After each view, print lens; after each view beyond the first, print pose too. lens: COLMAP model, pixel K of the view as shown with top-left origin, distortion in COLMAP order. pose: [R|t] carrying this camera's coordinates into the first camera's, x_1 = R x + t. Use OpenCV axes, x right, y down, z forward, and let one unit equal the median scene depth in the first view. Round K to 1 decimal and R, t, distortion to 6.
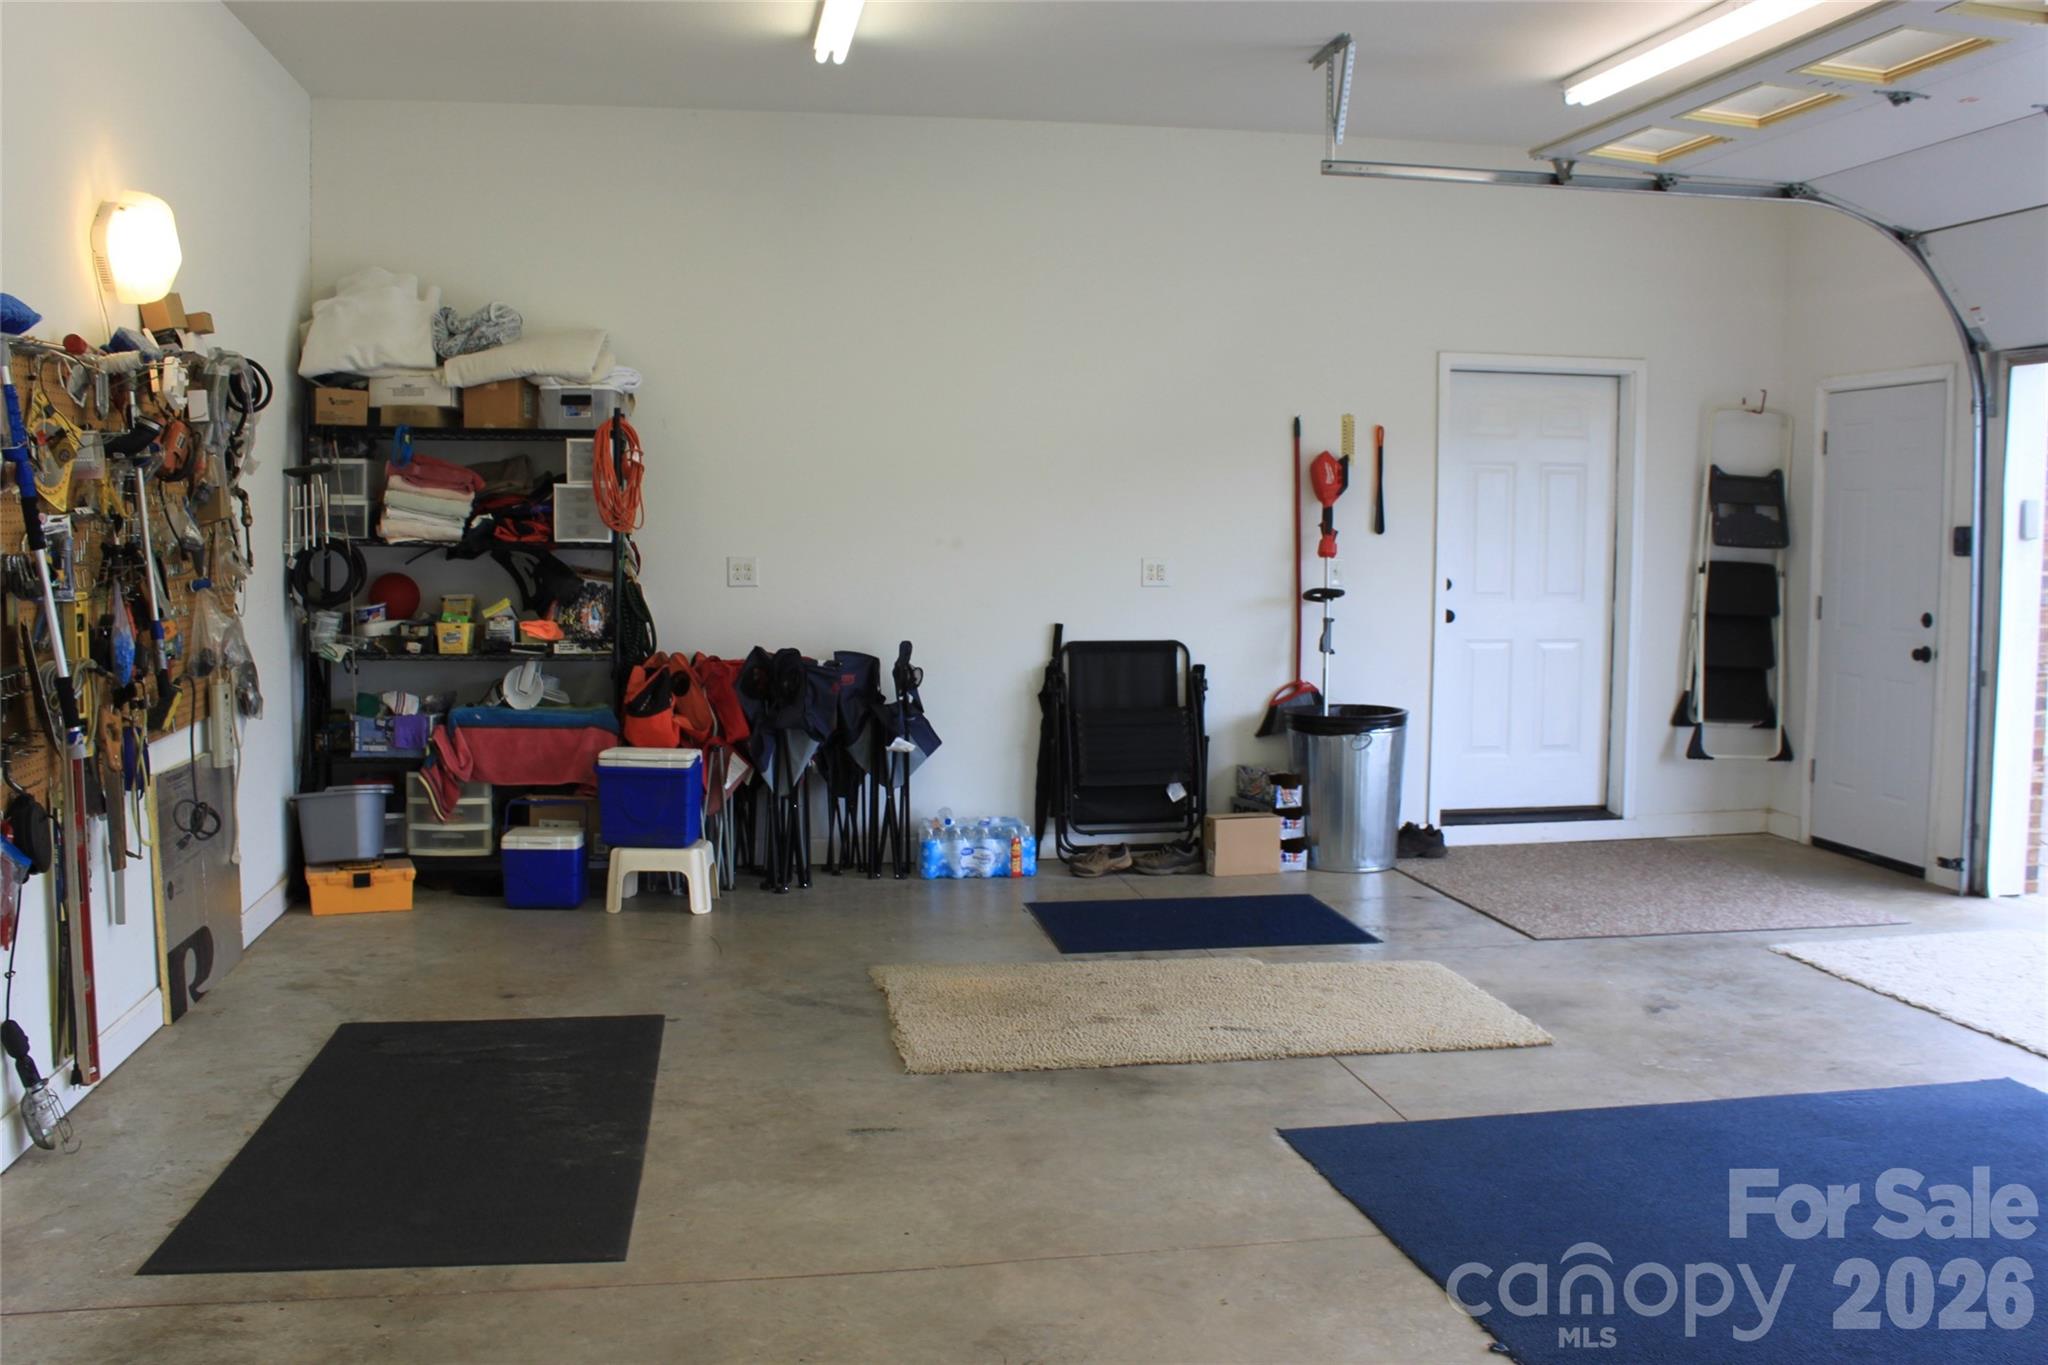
lens RADIAL K [[1825.1, 0, 1024.0], [0, 1825.1, 682.5], [0, 0, 1]] dist [-0.141158, 0.096437]
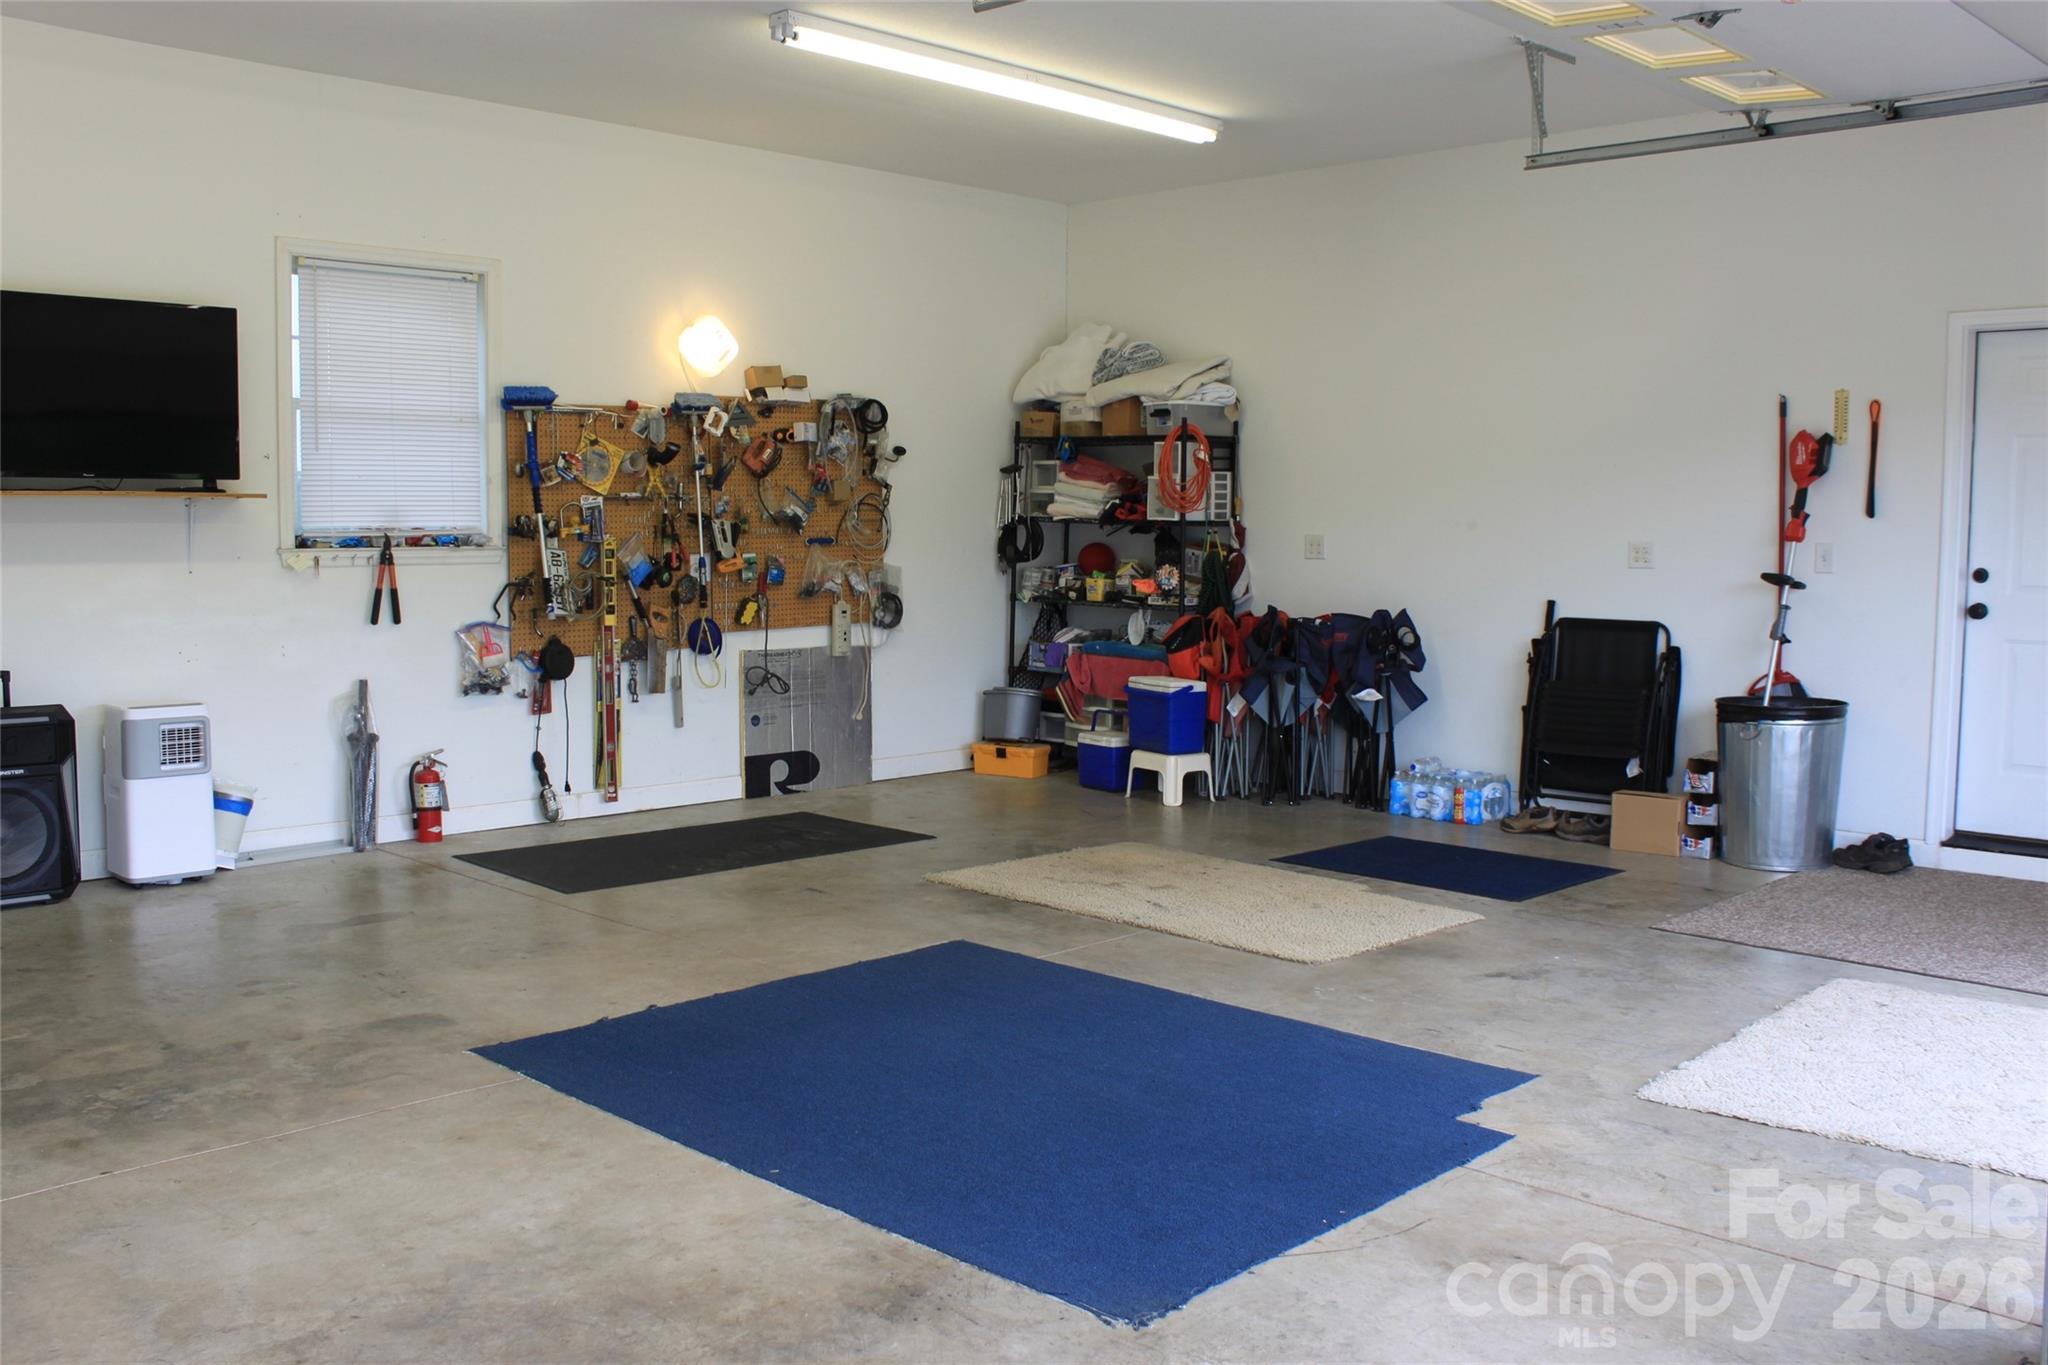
lens RADIAL K [[1825.1, 0, 1024.0], [0, 1825.1, 682.5], [0, 0, 1]] dist [-0.141158, 0.096437]
pose [[0.583652, 0.069714, -0.809006, 0.769636], [-0.072649, 0.996795, 0.033485, 0.003300], [0.808747, 0.039230, 0.586847, 0.140833]]
